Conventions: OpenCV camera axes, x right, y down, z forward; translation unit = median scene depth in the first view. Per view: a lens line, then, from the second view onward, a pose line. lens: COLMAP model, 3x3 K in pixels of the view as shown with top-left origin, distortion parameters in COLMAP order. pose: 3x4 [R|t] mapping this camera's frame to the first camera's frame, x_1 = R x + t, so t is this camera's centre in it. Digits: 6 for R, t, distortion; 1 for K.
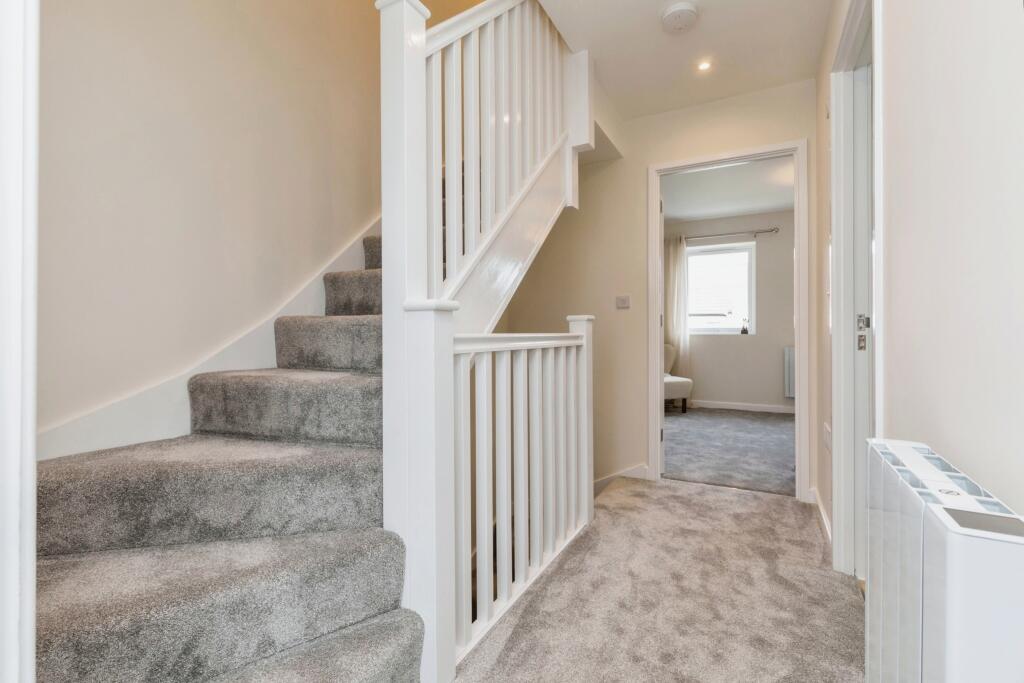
lens RADIAL K [[457.3, 0, 514.8], [0, 457.3, 334.1], [0, 0, 1]] dist [0.002608, 0.000103]
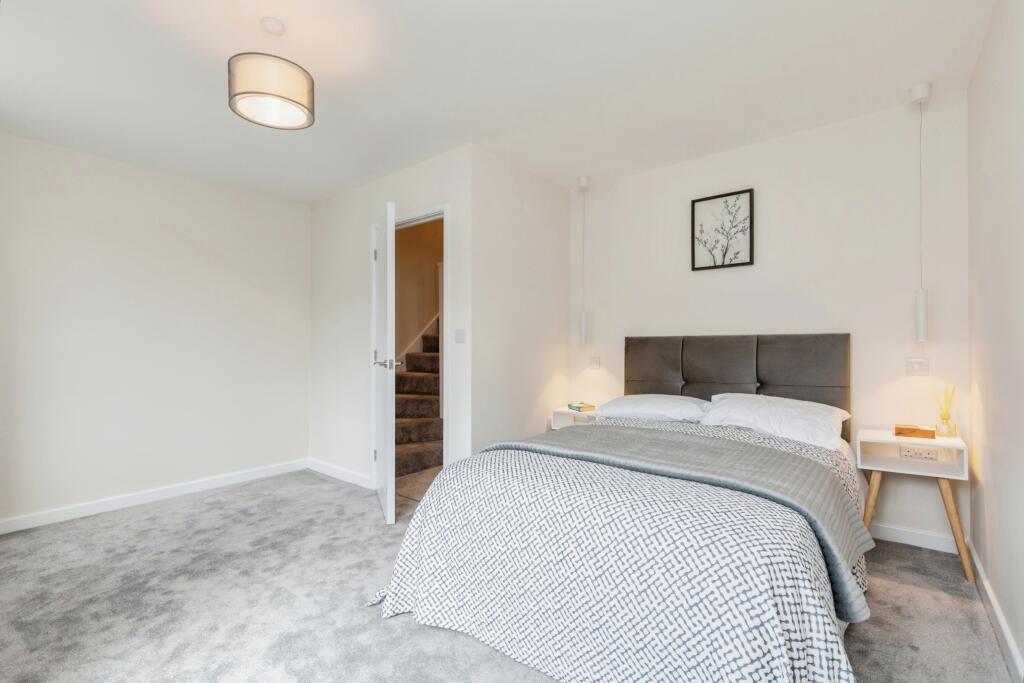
lens RADIAL K [[457.3, 0, 514.8], [0, 457.3, 334.1], [0, 0, 1]] dist [0.002608, 0.000103]
pose [[0.985696, 0.003408, -0.168497, 0.793537], [-0.005449, 0.999917, -0.011654, -0.161785], [0.168444, 0.012406, 0.985633, -2.153335]]
